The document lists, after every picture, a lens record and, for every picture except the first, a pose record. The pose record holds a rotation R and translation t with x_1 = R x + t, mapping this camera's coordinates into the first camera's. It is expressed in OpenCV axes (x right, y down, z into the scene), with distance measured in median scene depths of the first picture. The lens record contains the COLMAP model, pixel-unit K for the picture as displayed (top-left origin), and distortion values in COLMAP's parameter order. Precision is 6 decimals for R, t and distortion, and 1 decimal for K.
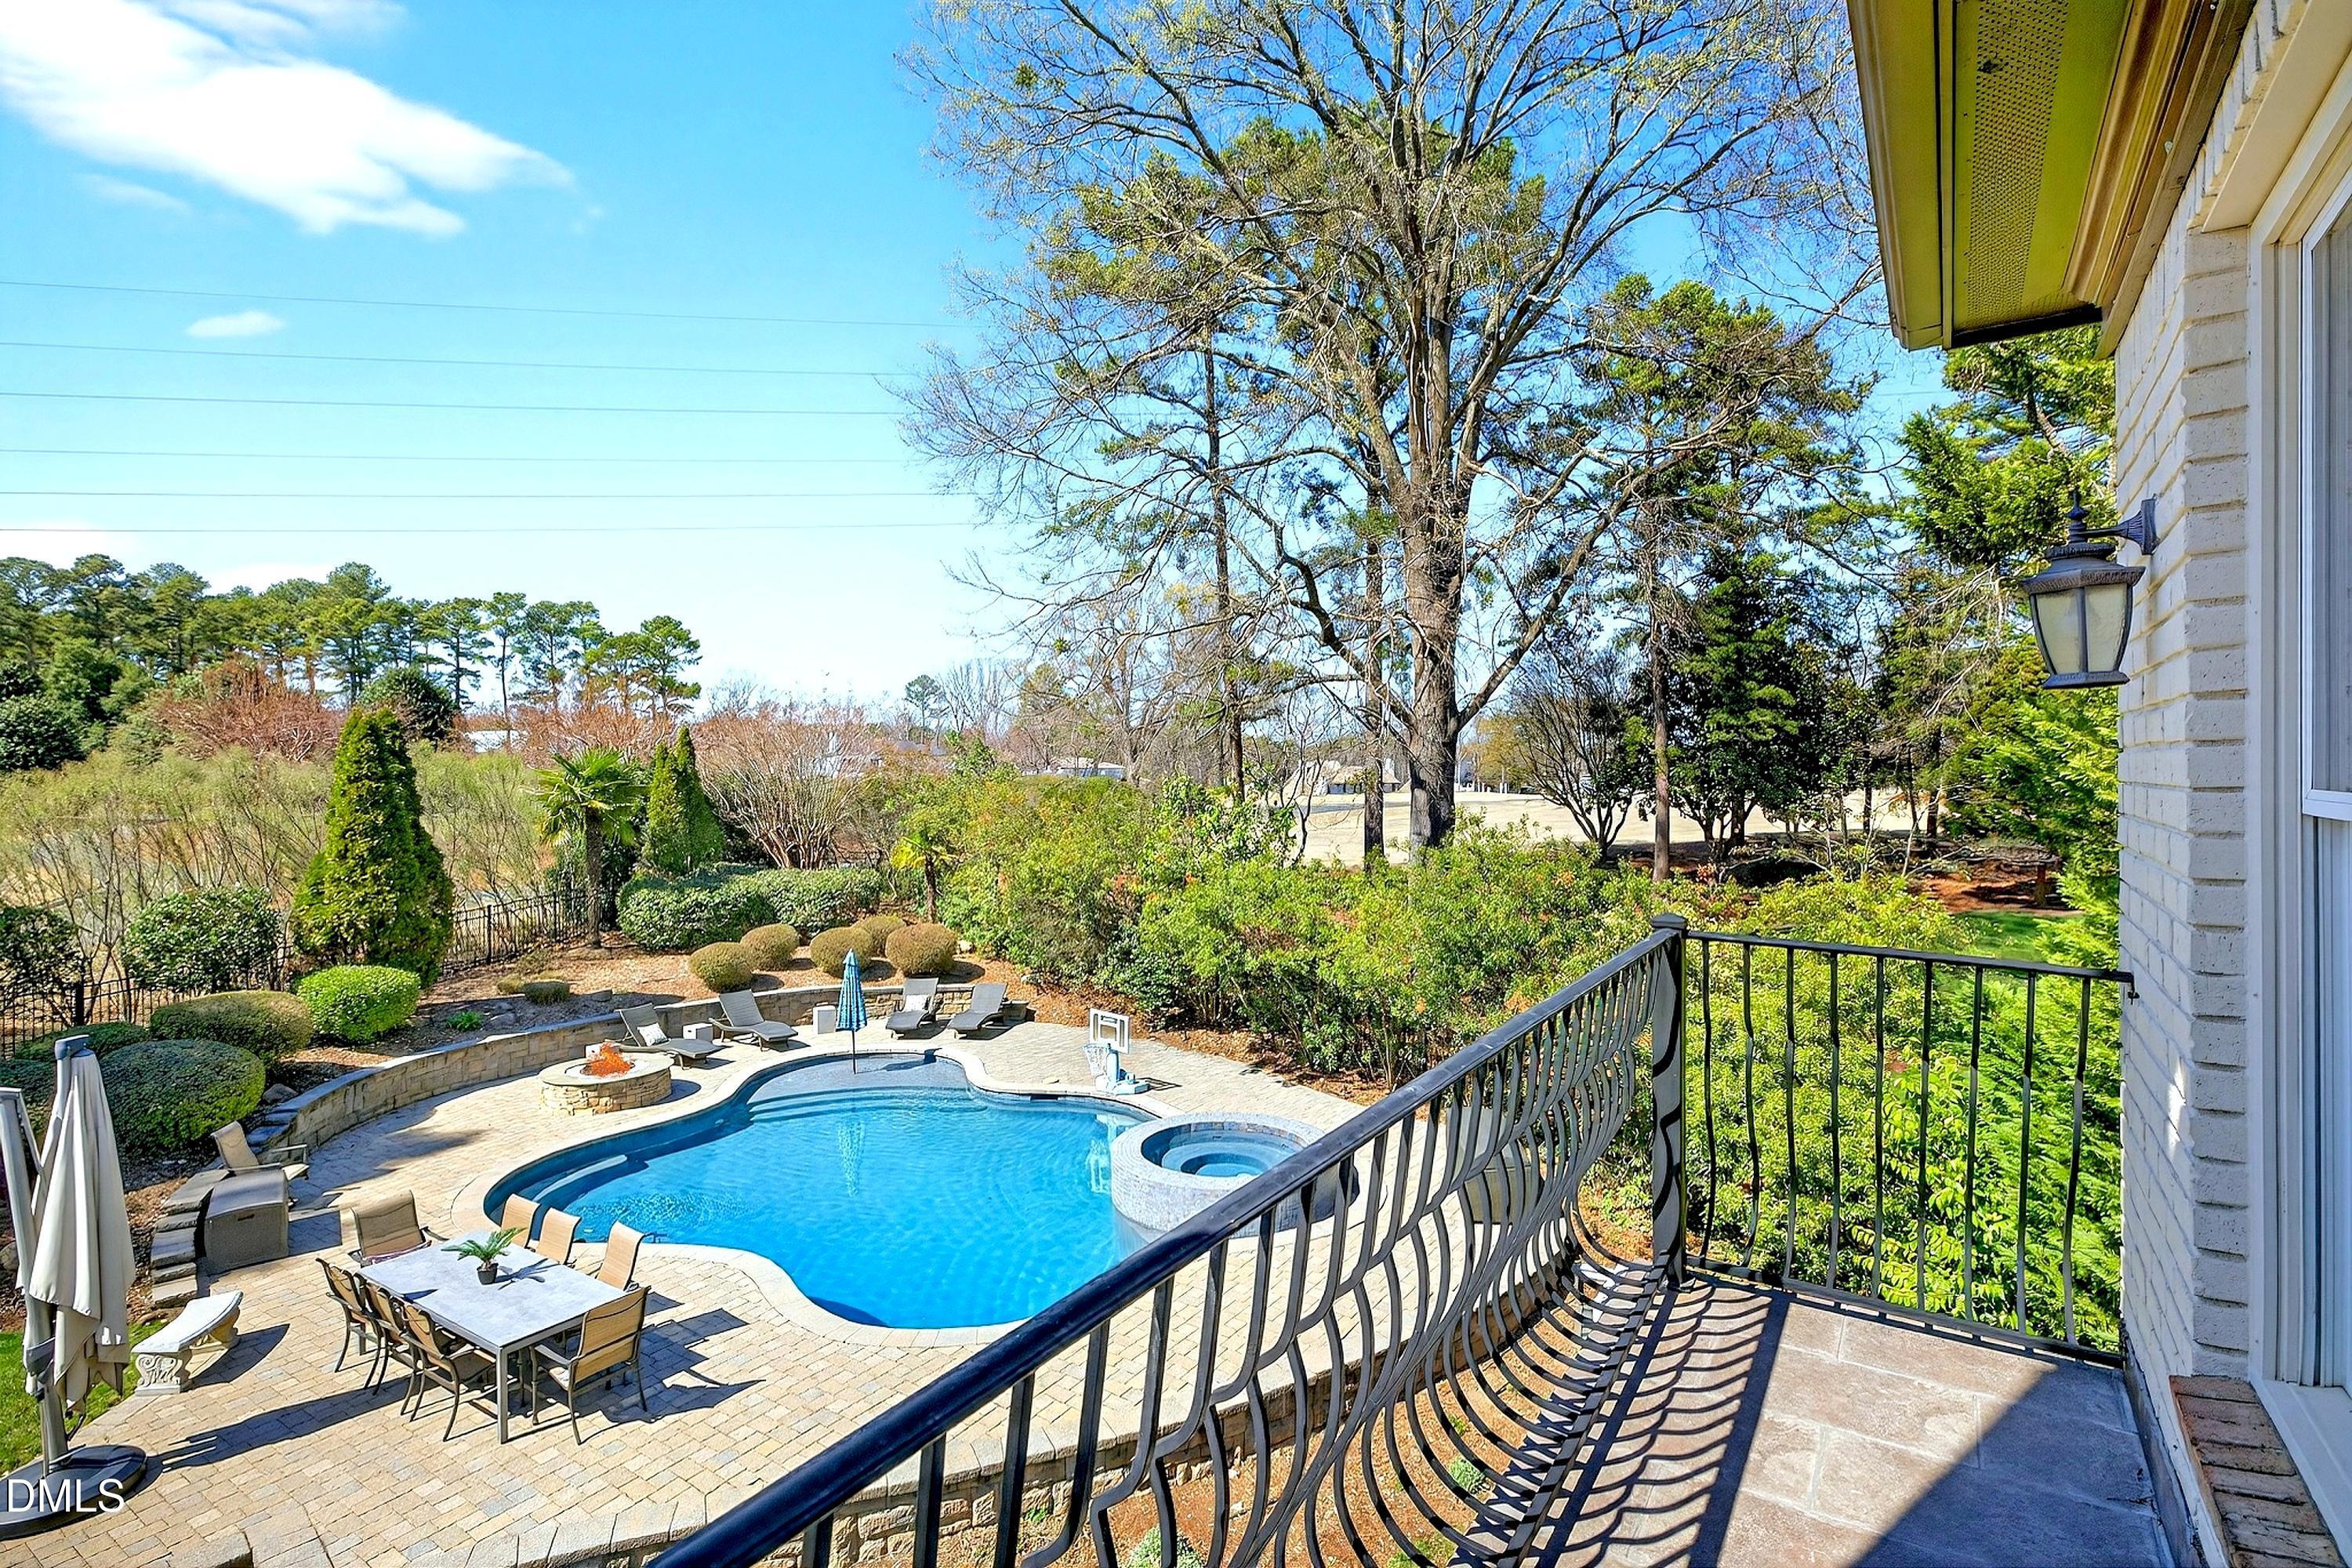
lens RADIAL K [[1091.5, 0, 1176.0], [0, 1091.5, 784.0], [0, 0, 1]] dist [0.000470, 0.000615]
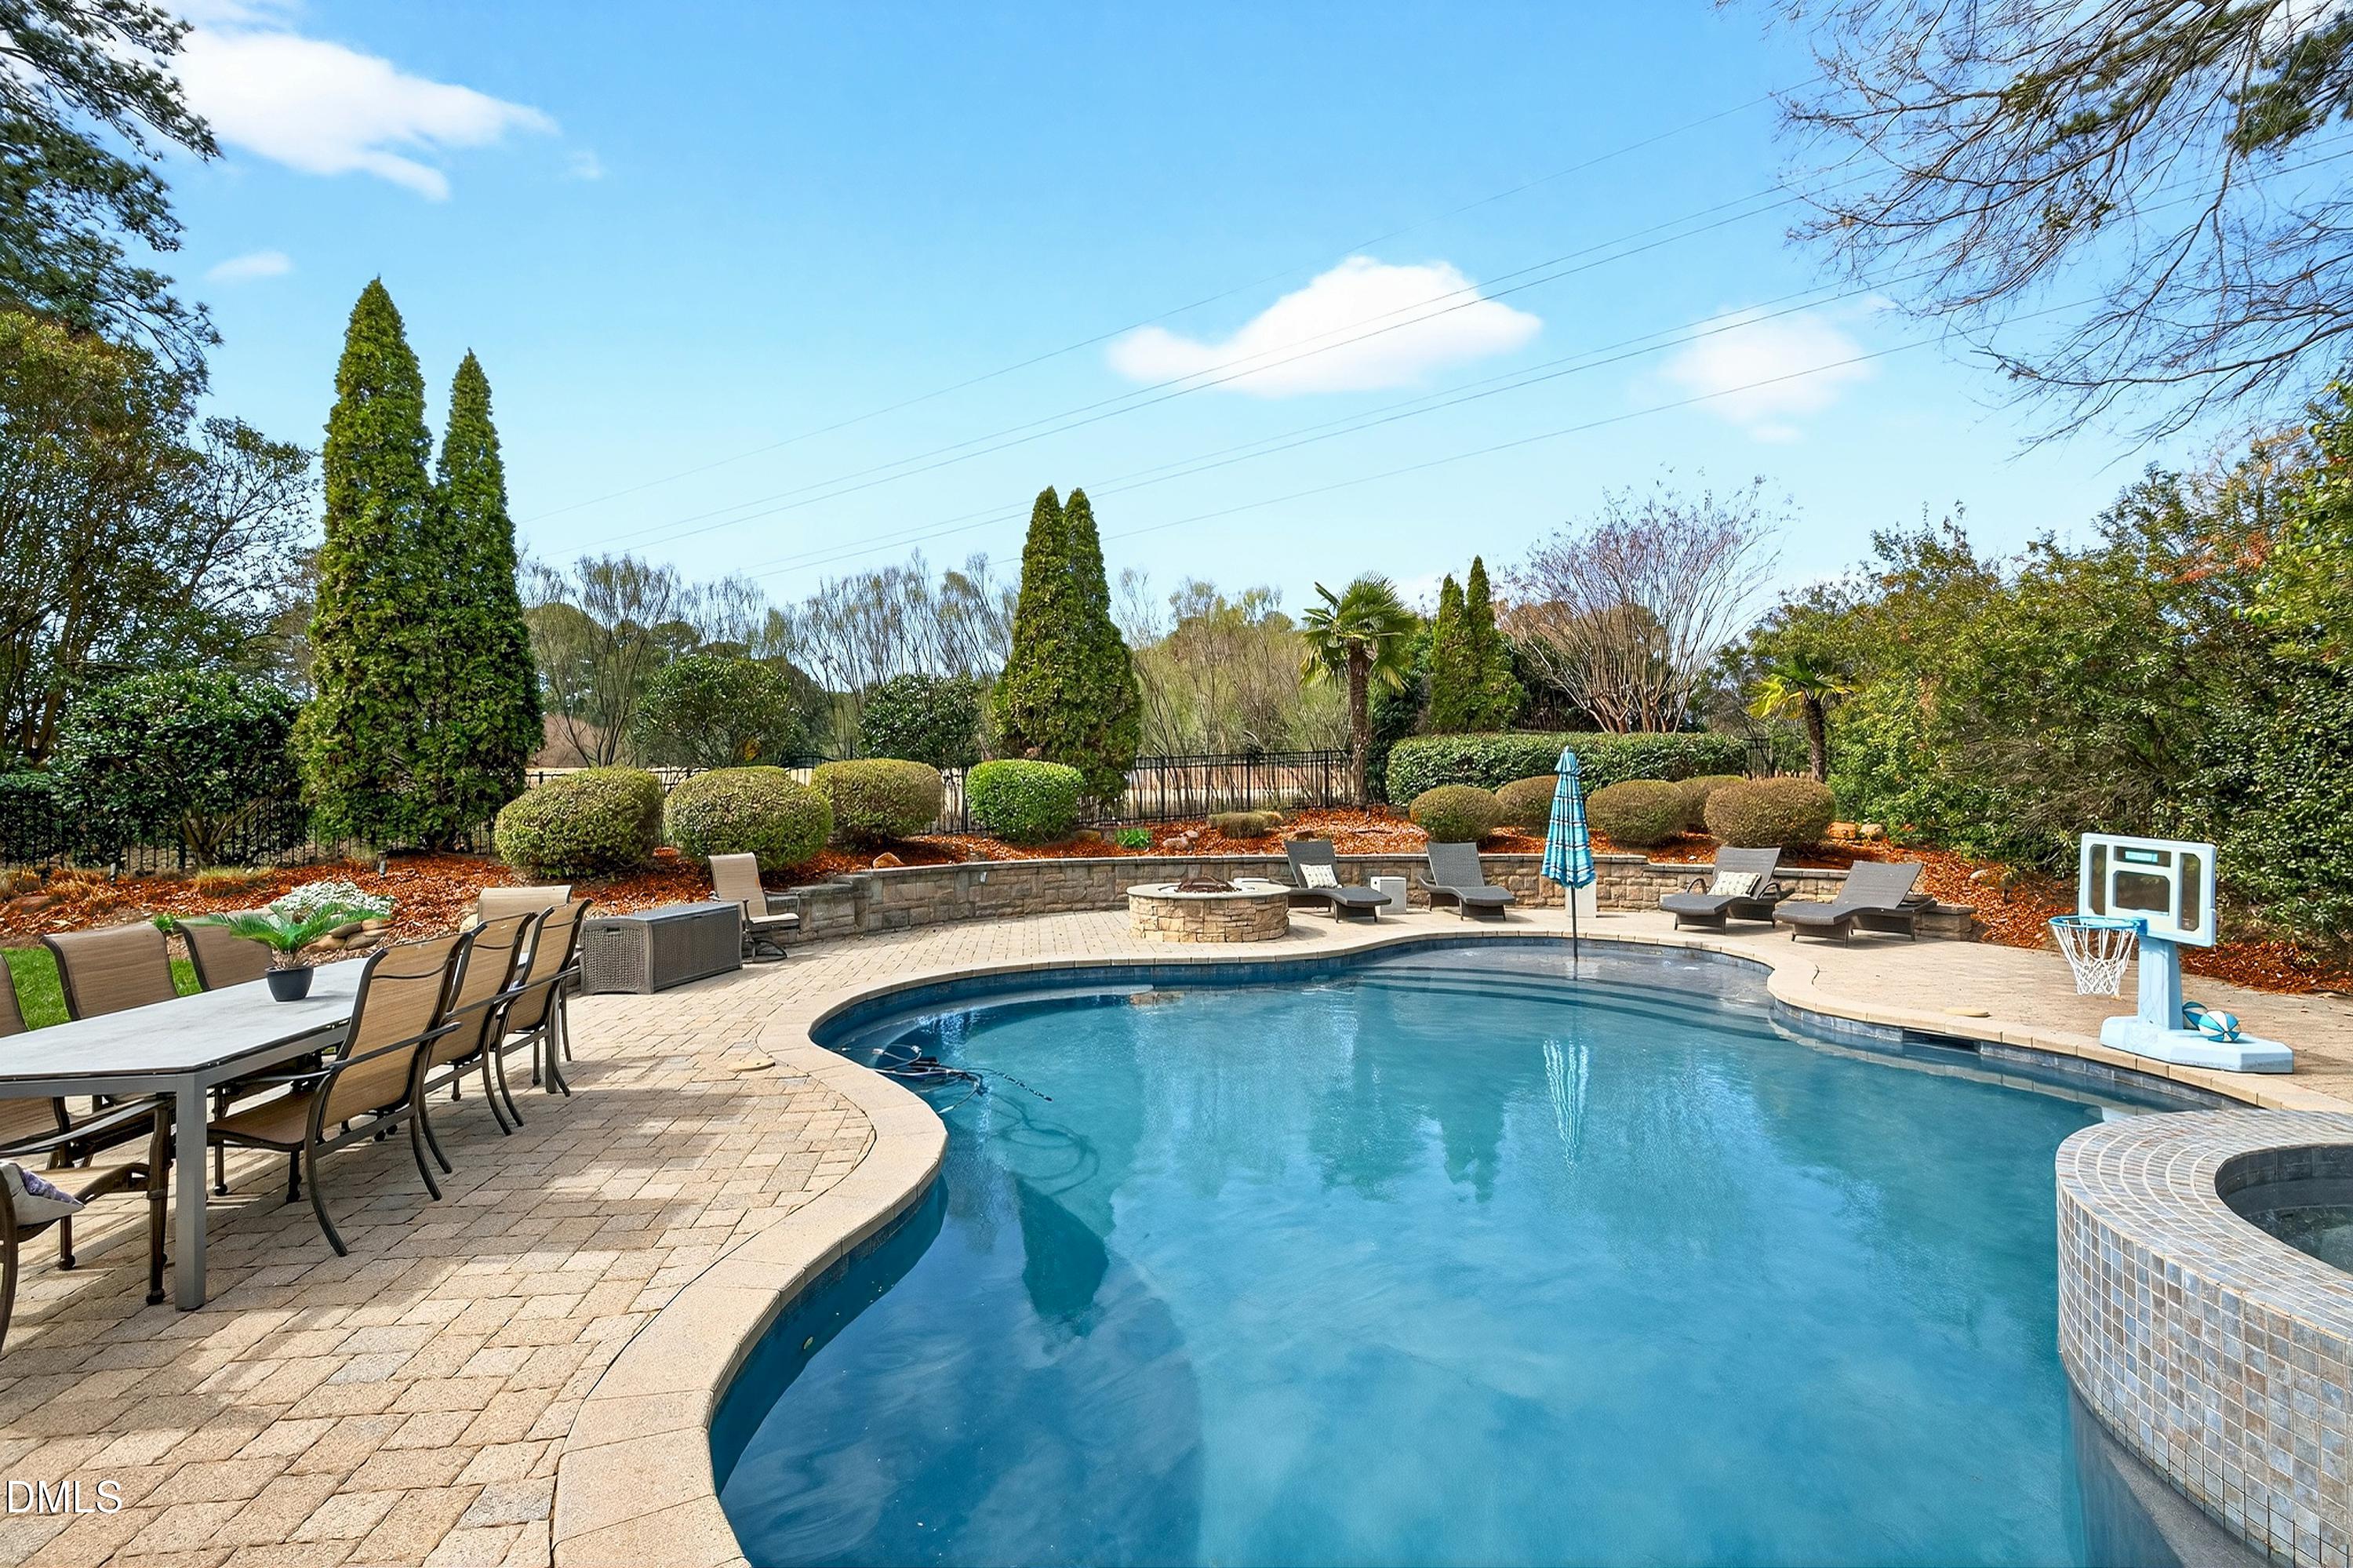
lens RADIAL K [[1092.0, 0, 1176.5], [0, 1092.0, 784.0], [0, 0, 1]] dist [0.000470, 0.000615]
pose [[0.664653, -0.002225, -0.747149, -0.001125], [-0.000898, 0.999992, -0.003777, 0.084952], [0.747151, 0.003181, 0.664646, 0.223869]]
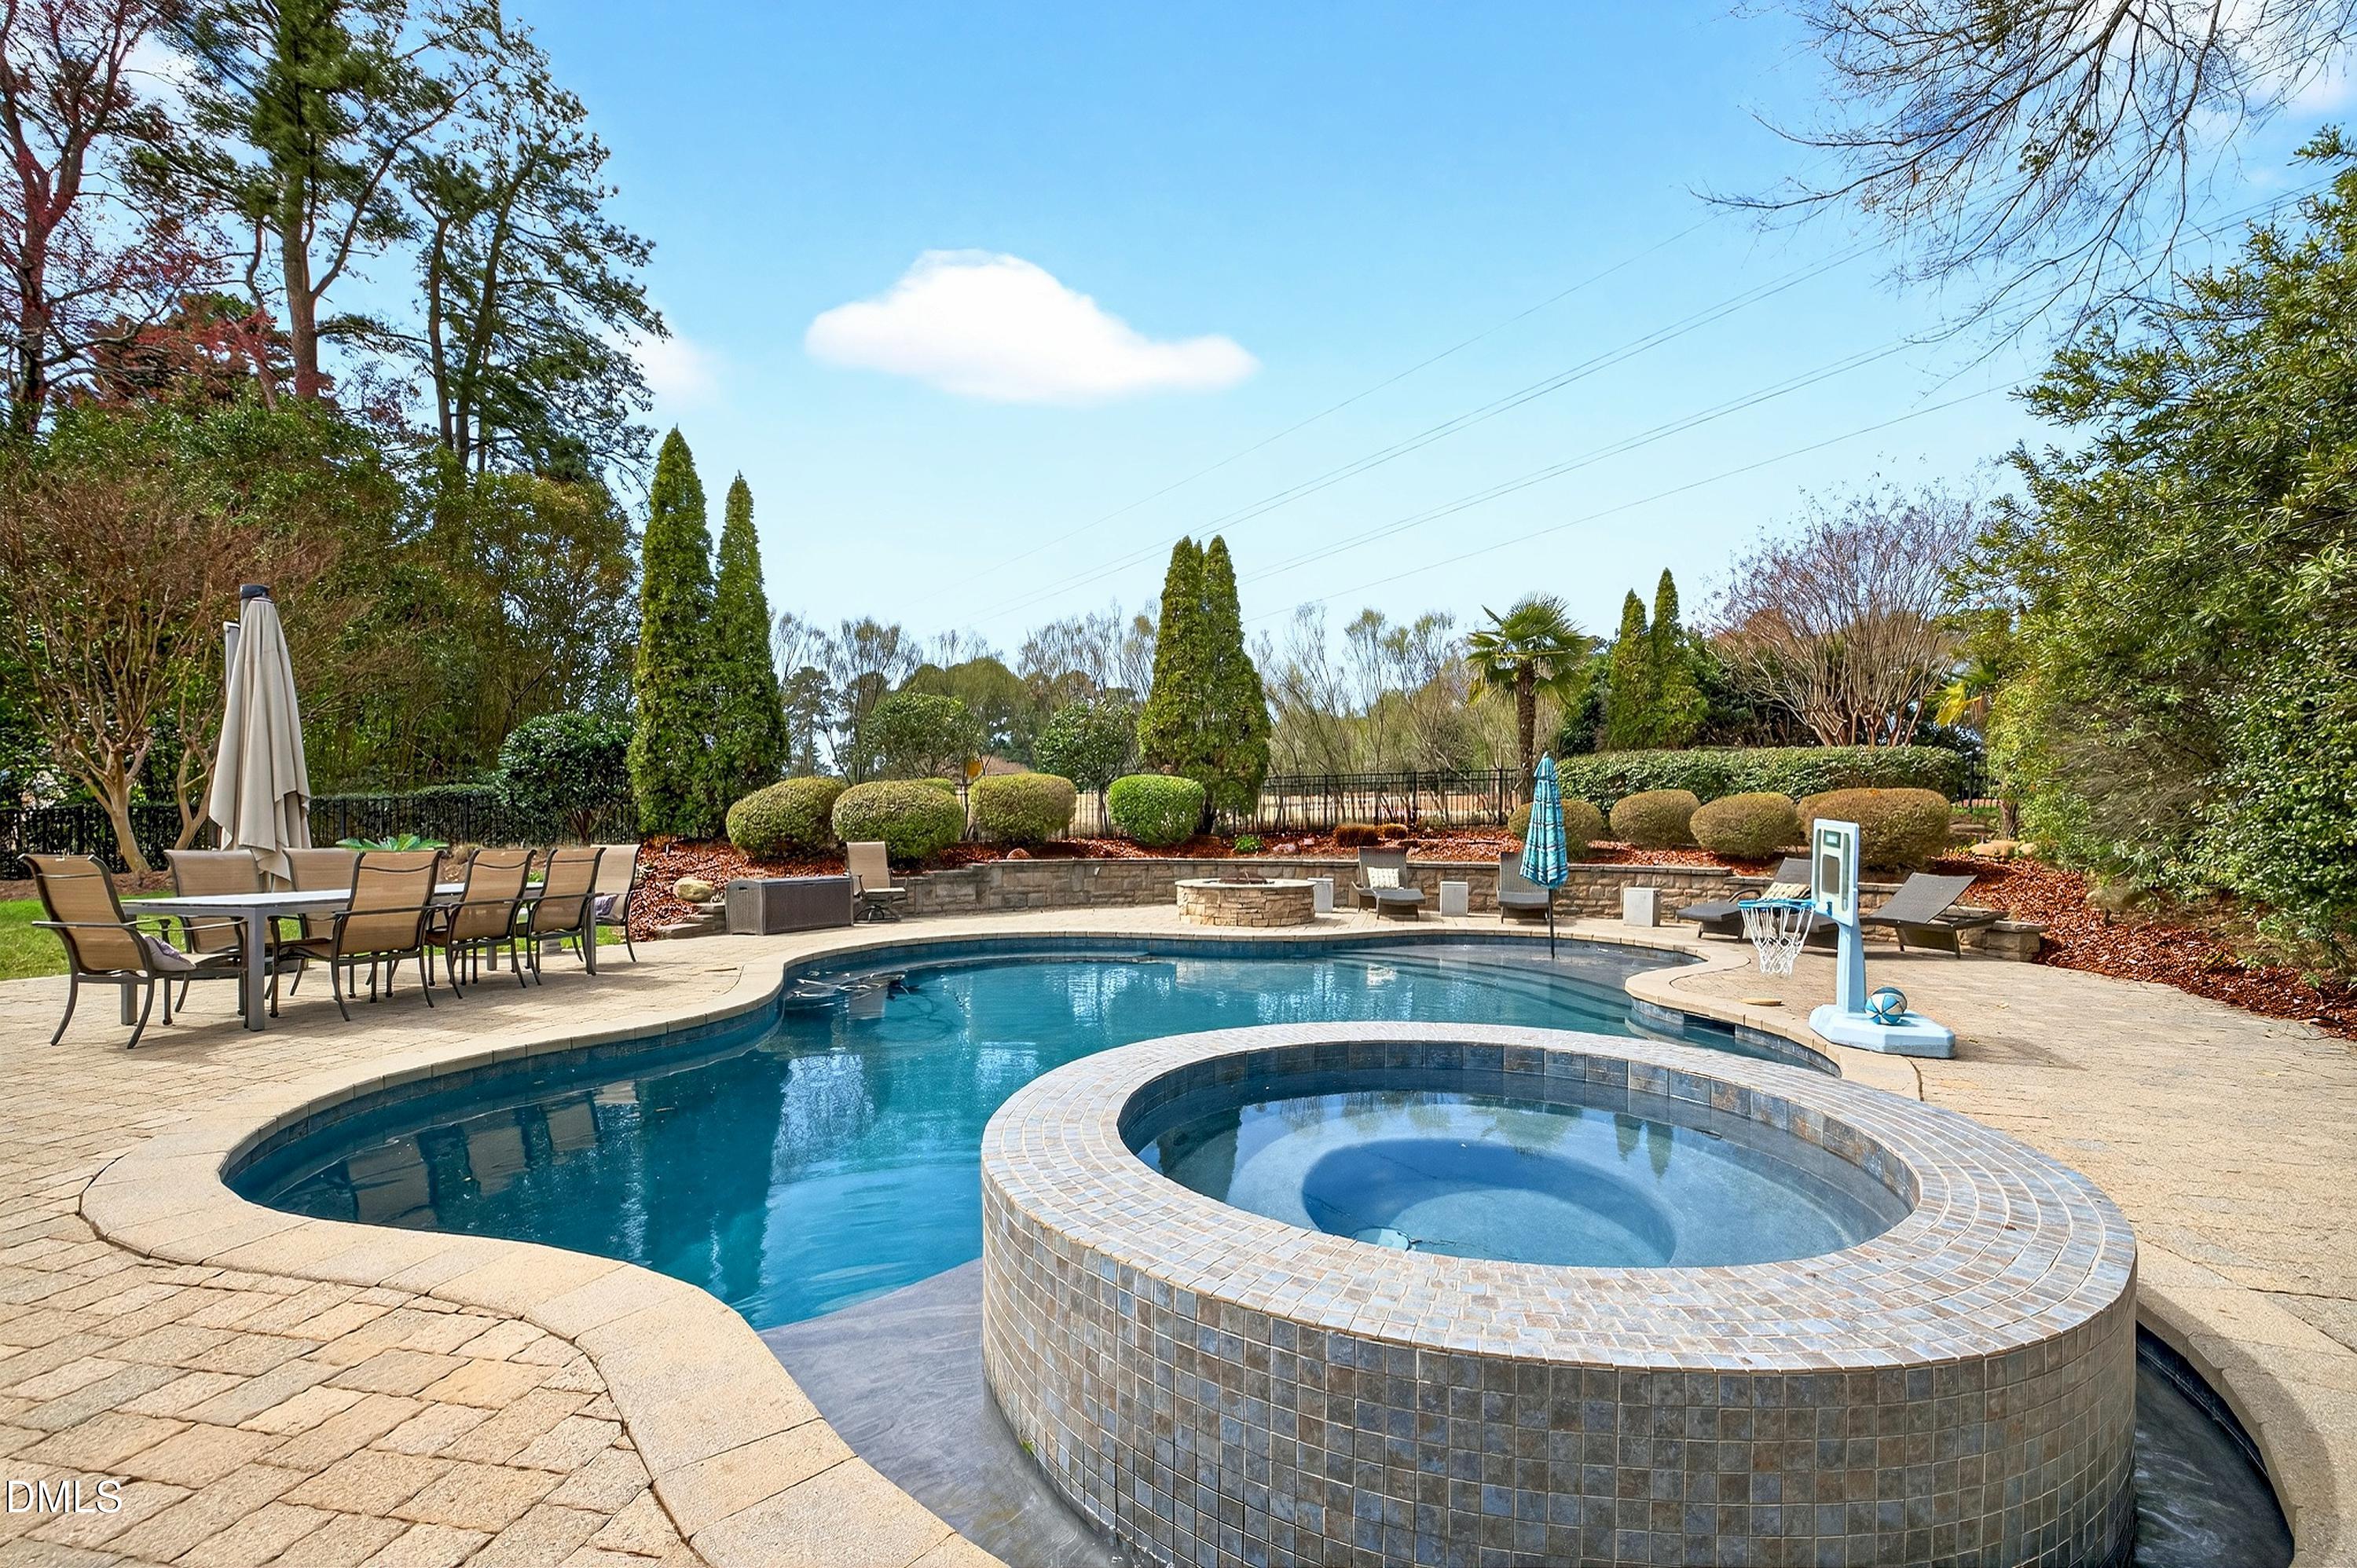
lens RADIAL K [[1065.4, 0, 1232.1], [0, 1065.4, 843.3], [0, 0, 1]] dist [0.008937, -0.000345]
pose [[0.378804, 0.022983, -0.925192, 0.088864], [-0.010289, 0.999734, 0.020622, 0.093517], [0.925420, 0.001707, 0.378939, 0.298913]]
